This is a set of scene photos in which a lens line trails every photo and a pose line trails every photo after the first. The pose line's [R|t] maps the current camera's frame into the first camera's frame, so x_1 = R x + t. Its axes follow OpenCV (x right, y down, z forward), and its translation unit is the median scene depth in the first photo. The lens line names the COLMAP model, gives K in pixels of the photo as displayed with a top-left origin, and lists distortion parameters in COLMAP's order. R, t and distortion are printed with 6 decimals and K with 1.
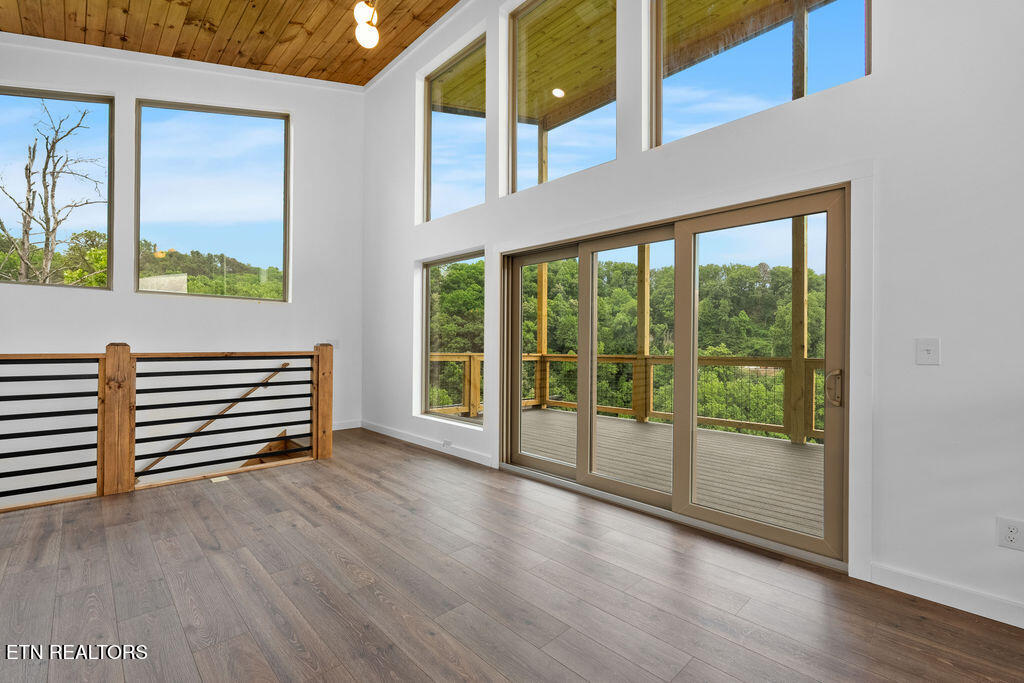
lens RADIAL K [[447.0, 0, 506.9], [0, 447.0, 340.8], [0, 0, 1]] dist [-0.008233, 0.000803]
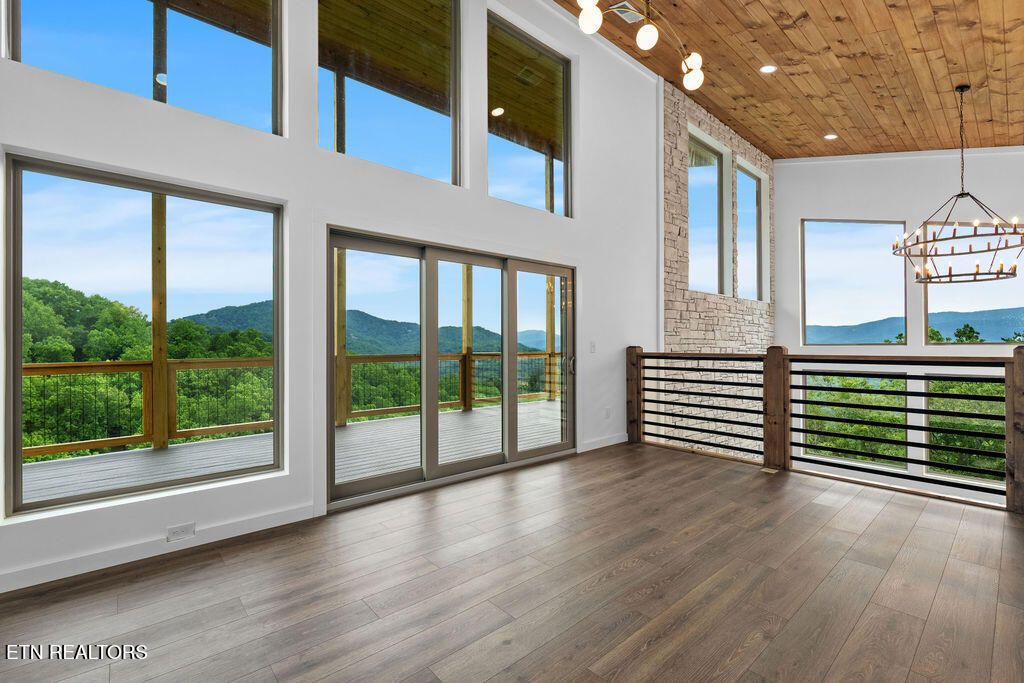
lens RADIAL K [[447.0, 0, 513.1], [0, 447.0, 340.9], [0, 0, 1]] dist [-0.008233, 0.000803]
pose [[0.044679, 0.000591, 0.999001, -1.043046], [-0.004996, 0.999987, -0.000368, -0.003325], [-0.998989, -0.004975, 0.044681, 0.921062]]
